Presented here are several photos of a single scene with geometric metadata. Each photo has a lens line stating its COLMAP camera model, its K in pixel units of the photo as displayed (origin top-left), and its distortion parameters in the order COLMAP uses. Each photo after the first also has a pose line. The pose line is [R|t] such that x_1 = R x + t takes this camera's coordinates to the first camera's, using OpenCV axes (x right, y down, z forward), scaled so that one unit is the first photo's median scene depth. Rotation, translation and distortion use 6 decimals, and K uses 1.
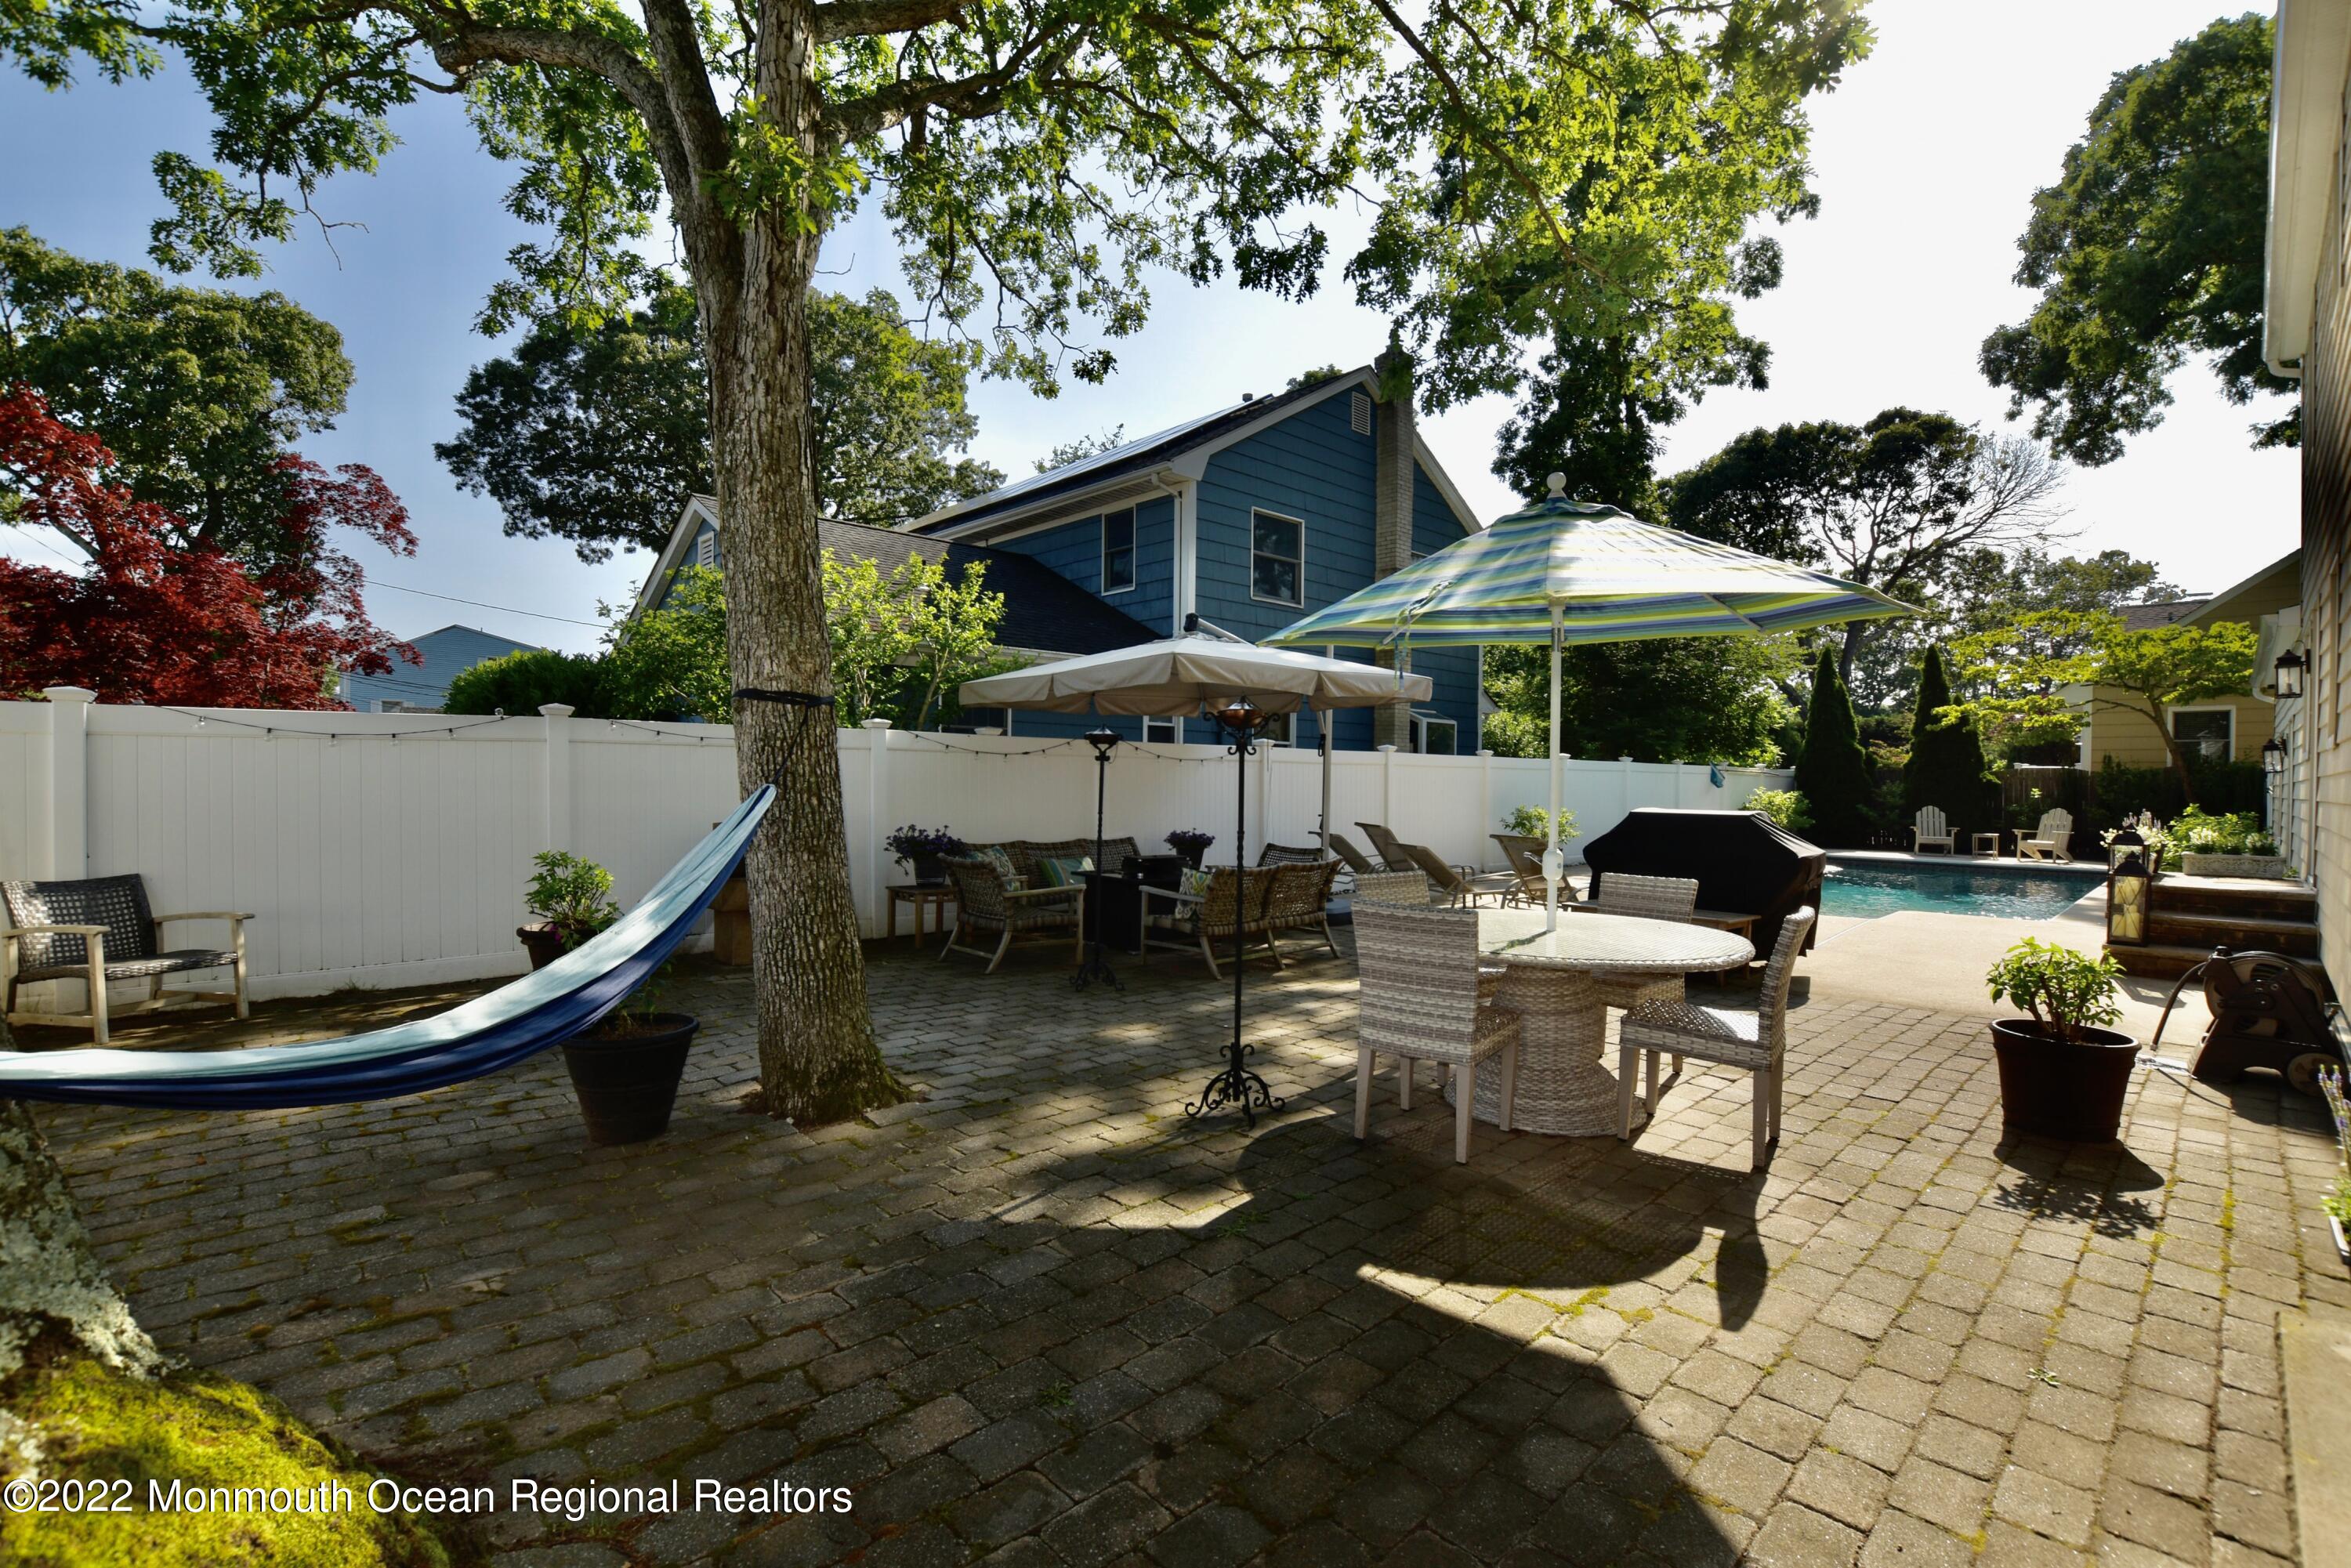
lens RADIAL K [[1031.3, 0, 1175.5], [0, 1031.3, 784.0], [0, 0, 1]] dist [-0.041274, 0.008188]
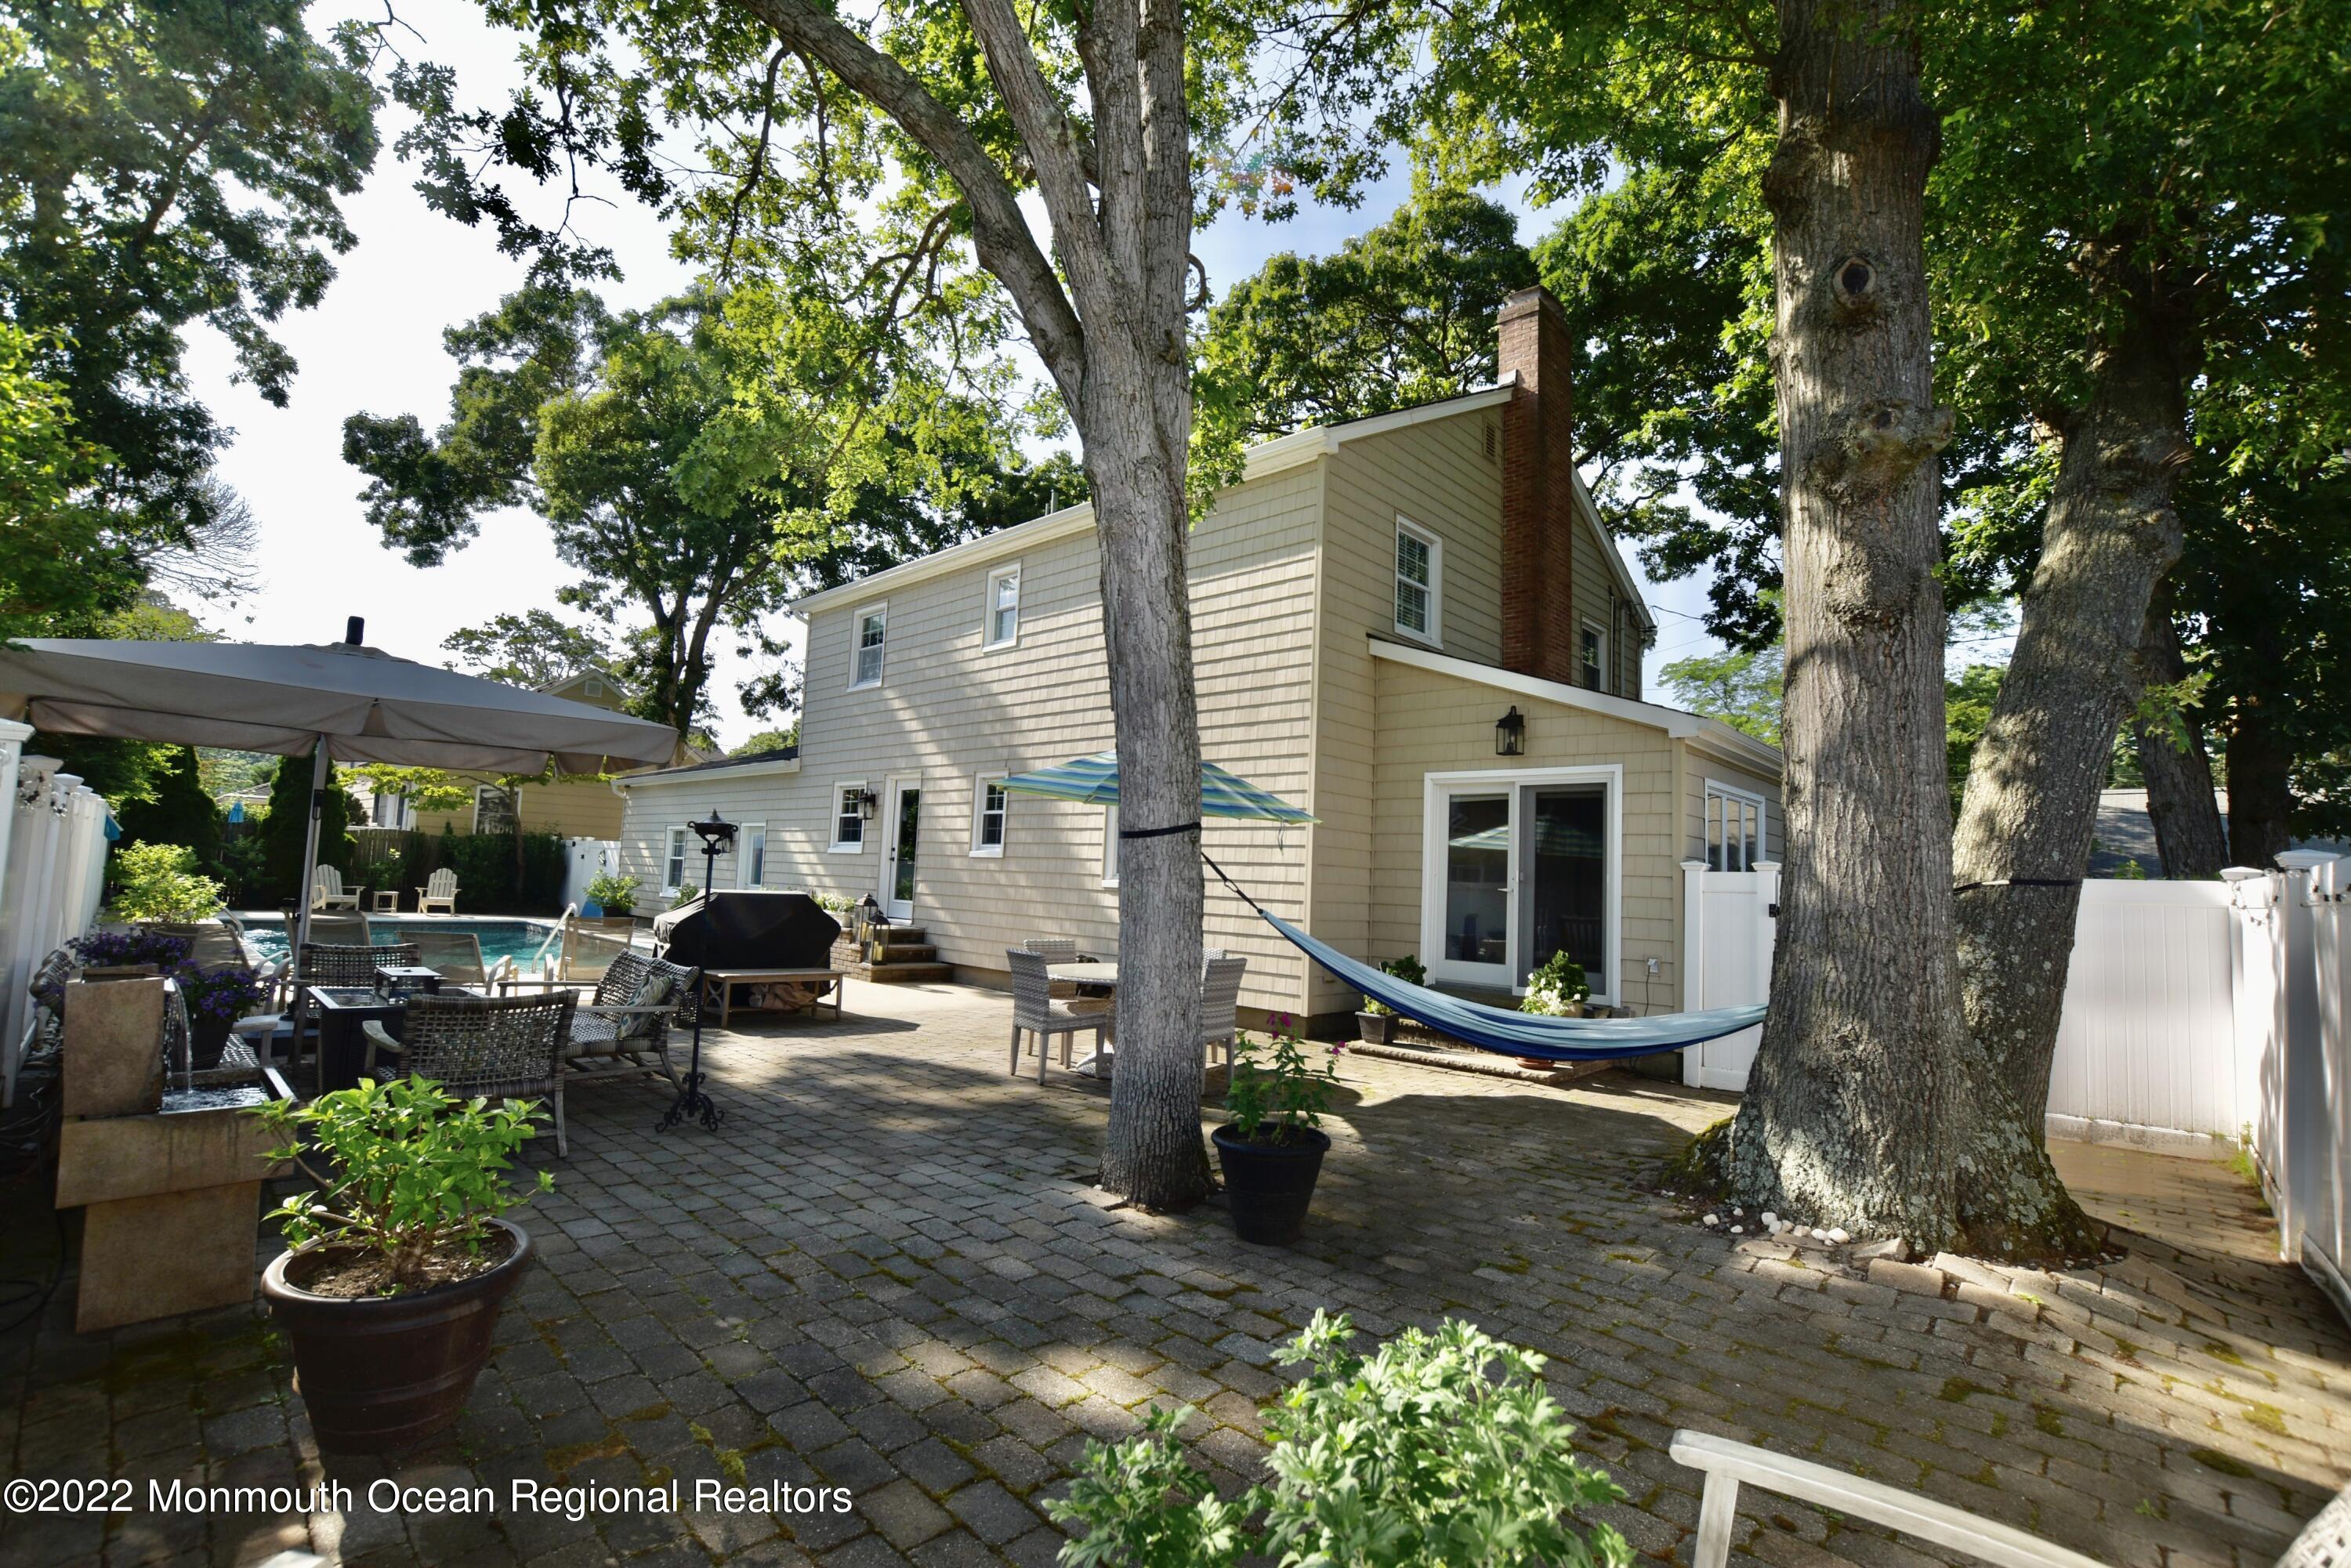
lens RADIAL K [[1031.3, 0, 1175.5], [0, 1031.3, 784.0], [0, 0, 1]] dist [-0.041274, 0.008188]
pose [[-0.053637, 0.082652, 0.995134, -1.285969], [-0.041006, 0.995546, -0.084896, -0.031879], [-0.997718, -0.045360, -0.050009, 0.907671]]
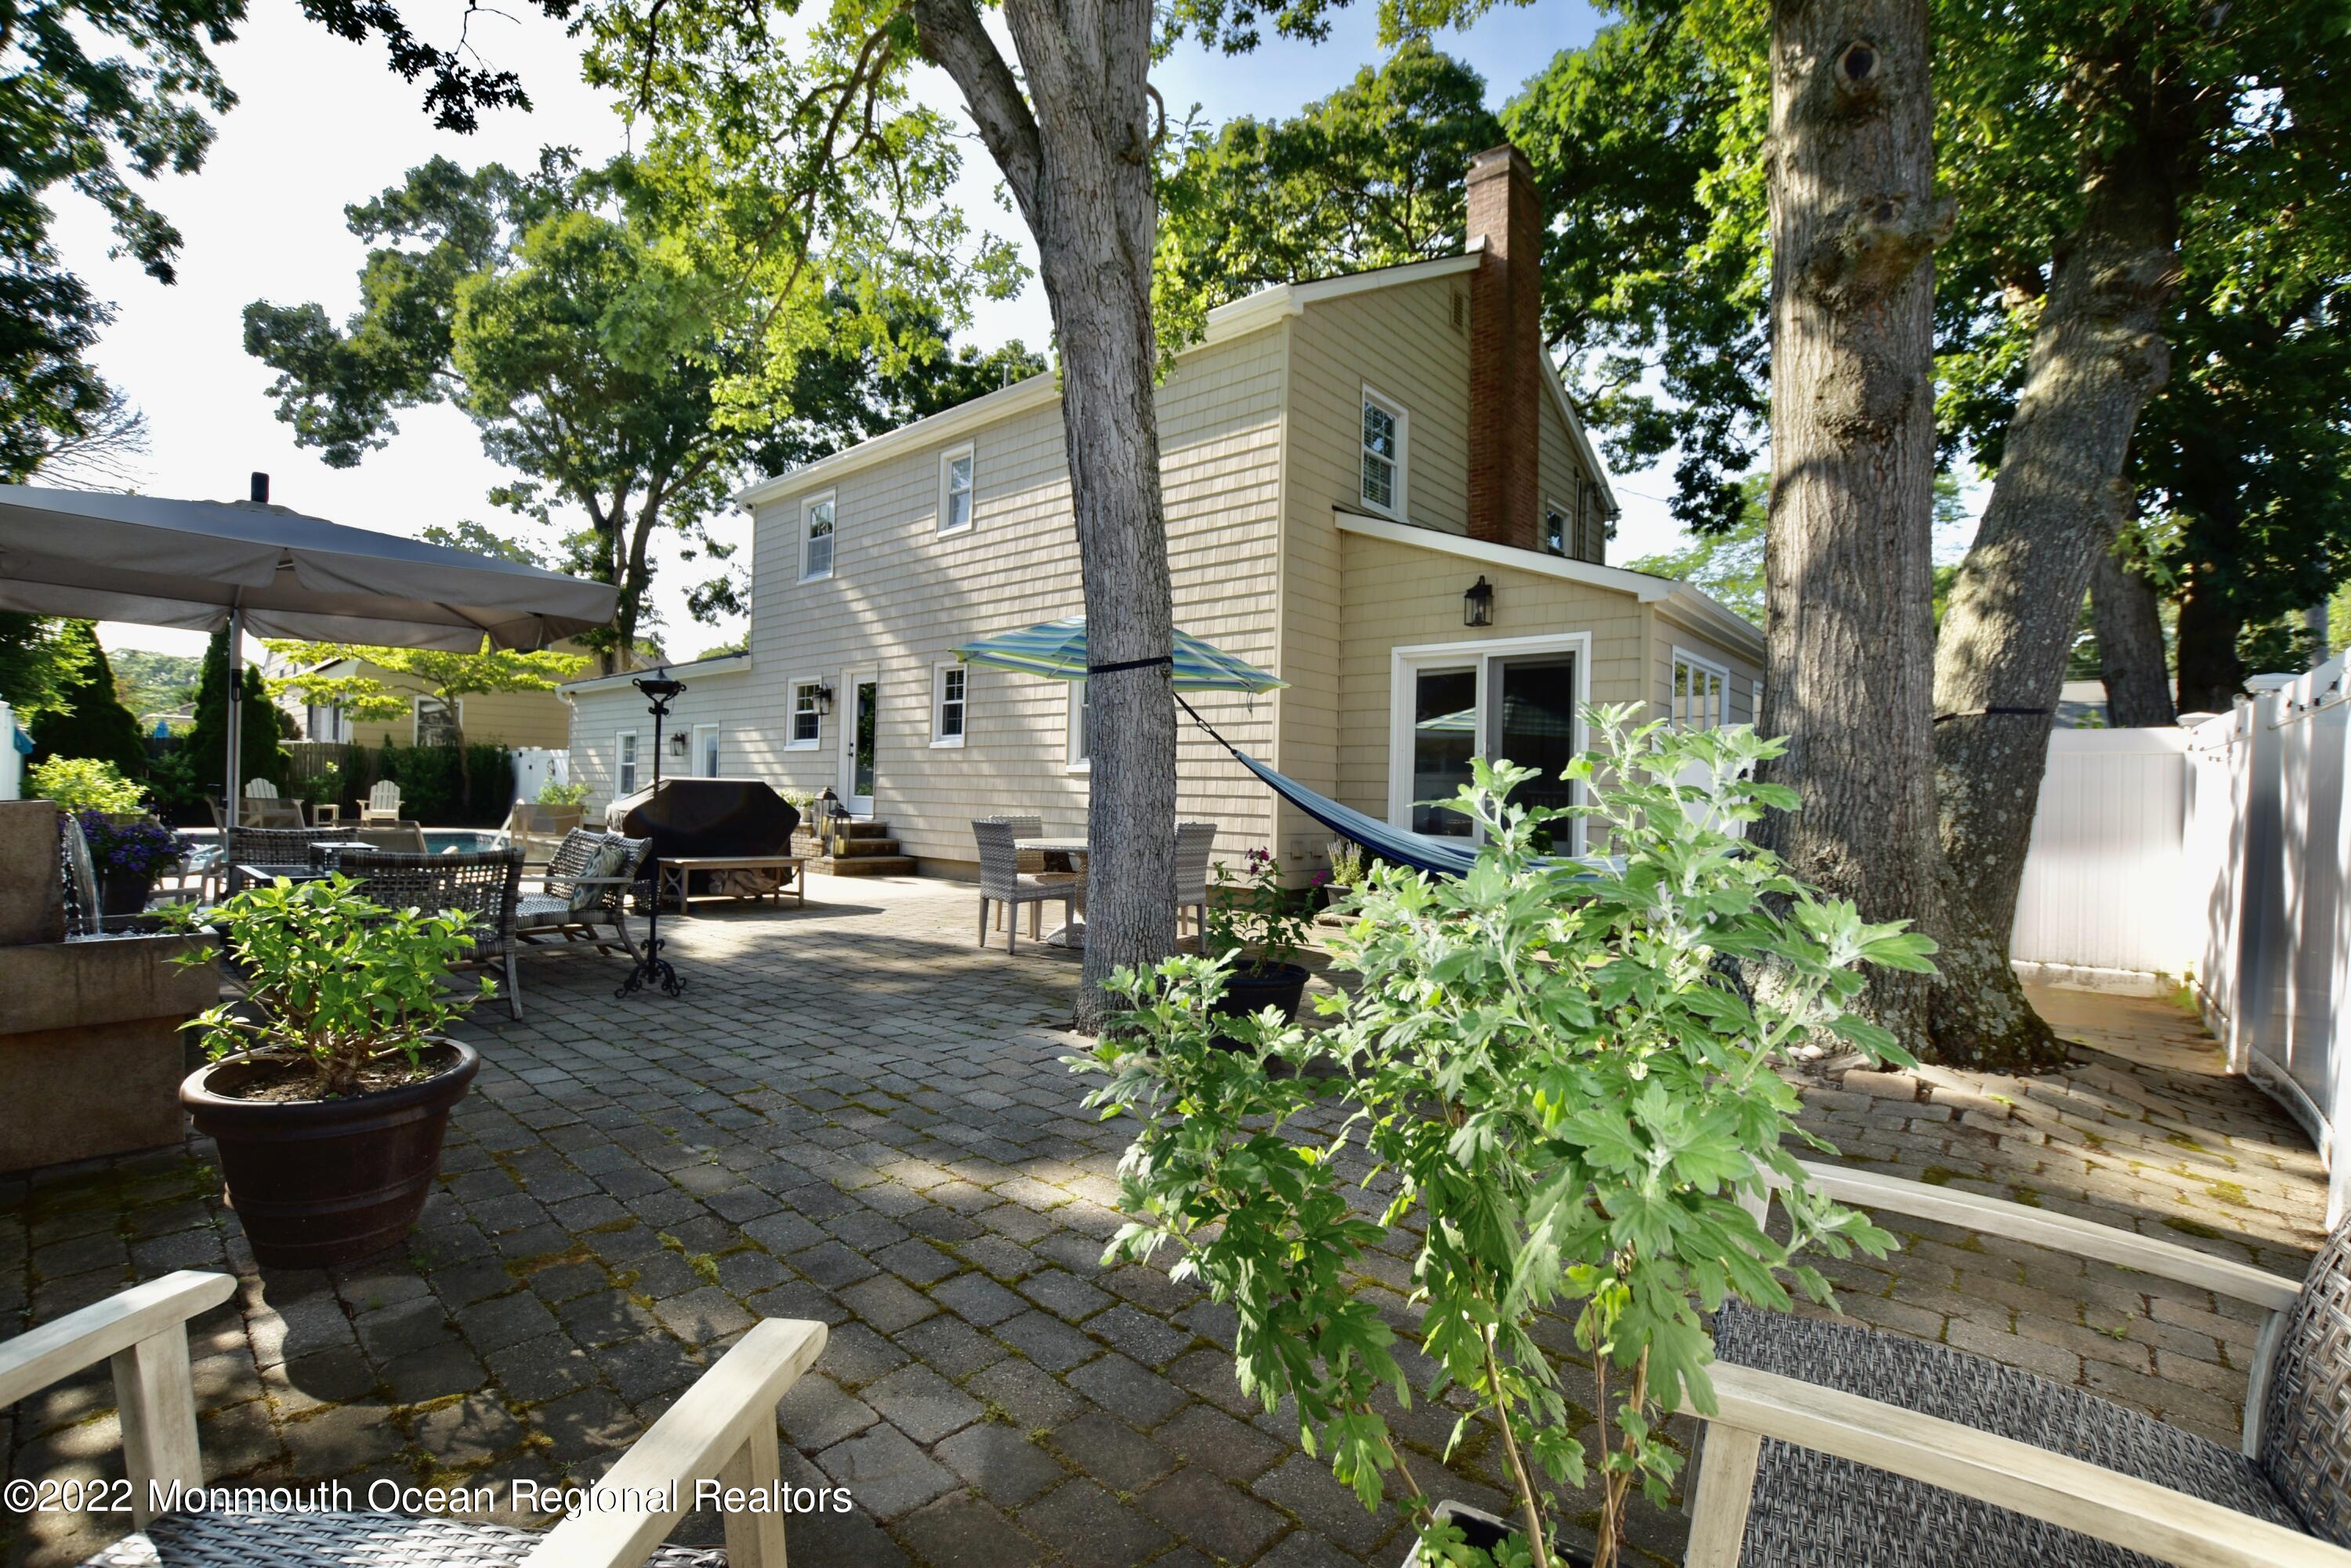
lens RADIAL K [[1034.4, 0, 1175.5], [0, 1034.4, 775.6], [0, 0, 1]] dist [-0.041582, 0.008901]
pose [[-0.090348, 0.001752, 0.995909, -1.262777], [-0.023043, 0.999727, -0.003850, 0.010782], [-0.995644, -0.023297, -0.090283, 0.911175]]
